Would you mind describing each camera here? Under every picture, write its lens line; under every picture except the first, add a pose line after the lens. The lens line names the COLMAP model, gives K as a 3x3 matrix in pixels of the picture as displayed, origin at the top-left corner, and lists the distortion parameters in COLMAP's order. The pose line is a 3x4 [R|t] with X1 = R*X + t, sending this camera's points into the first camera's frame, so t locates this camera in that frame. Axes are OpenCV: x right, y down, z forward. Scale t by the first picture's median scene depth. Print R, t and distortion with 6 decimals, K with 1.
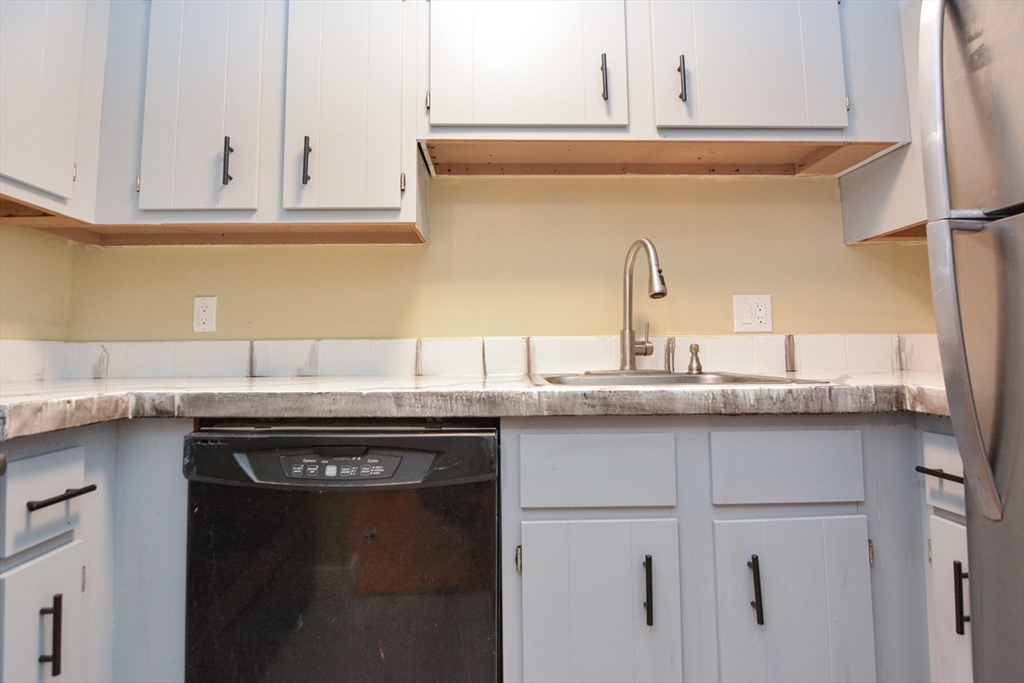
lens RADIAL K [[515.6, 0, 505.8], [0, 515.6, 342.4], [0, 0, 1]] dist [-0.012798, -0.008511]
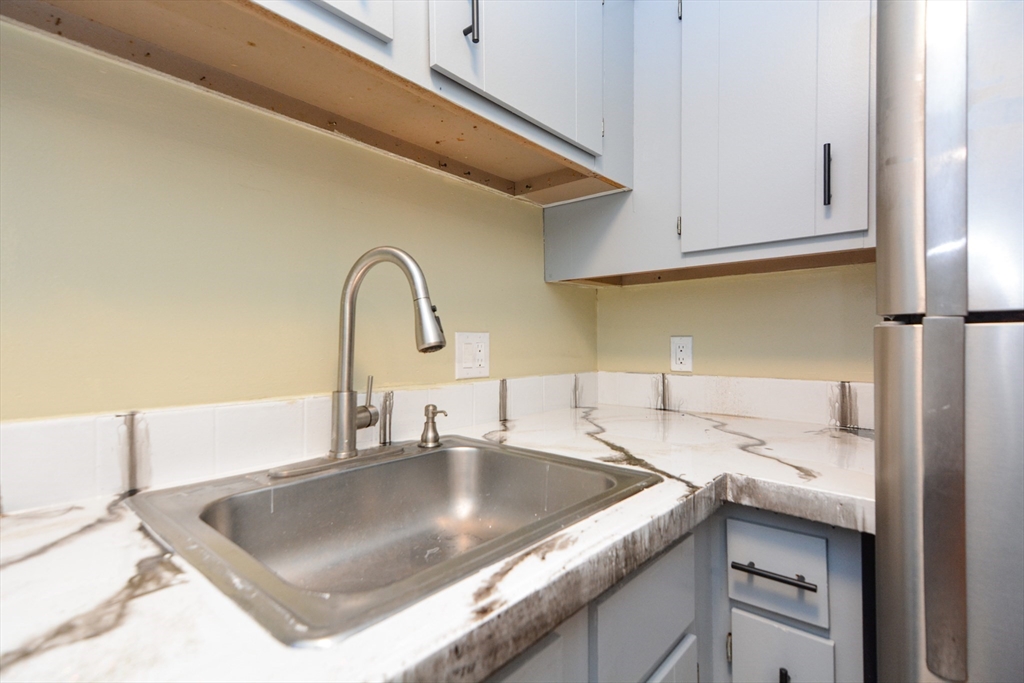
lens RADIAL K [[497.3, 0, 509.4], [0, 497.3, 348.1], [0, 0, 1]] dist [0.030807, -0.009878]
pose [[0.672414, 0.000588, 0.740175, -0.070014], [-0.022872, 0.999539, 0.019985, -0.091754], [-0.739821, -0.030367, 0.672118, 0.461635]]
